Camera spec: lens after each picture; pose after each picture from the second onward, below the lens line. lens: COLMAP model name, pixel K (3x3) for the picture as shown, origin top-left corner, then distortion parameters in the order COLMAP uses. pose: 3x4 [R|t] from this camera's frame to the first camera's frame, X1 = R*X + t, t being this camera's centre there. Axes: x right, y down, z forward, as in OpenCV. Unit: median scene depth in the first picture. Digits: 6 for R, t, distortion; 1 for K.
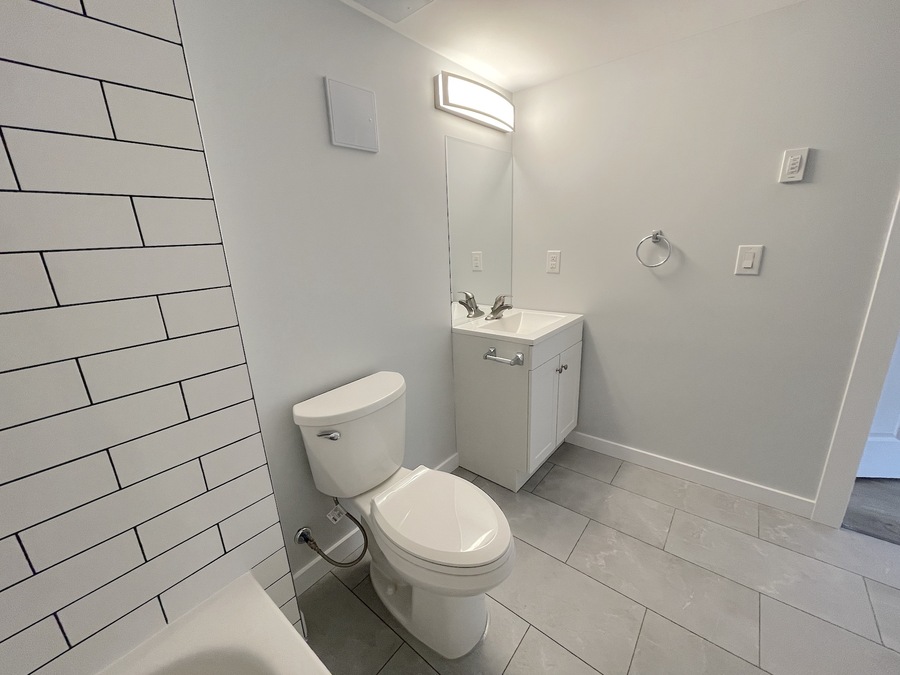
lens RADIAL K [[362.3, 0, 451.3], [0, 362.3, 338.3], [0, 0, 1]] dist [0.003550, 0.000305]
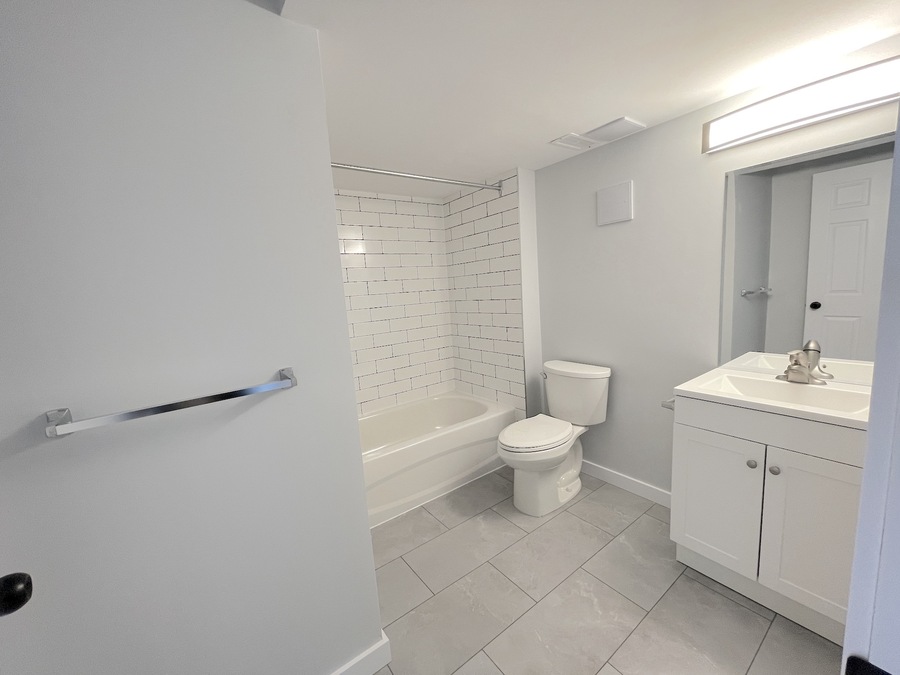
lens RADIAL K [[362.3, 0, 446.4], [0, 362.3, 338.7], [0, 0, 1]] dist [0.003550, 0.000305]
pose [[-0.253677, 0.188108, -0.948822, 1.305339], [-0.189557, 0.952222, 0.239461, -0.238045], [0.948534, 0.240601, -0.205899, 0.642305]]
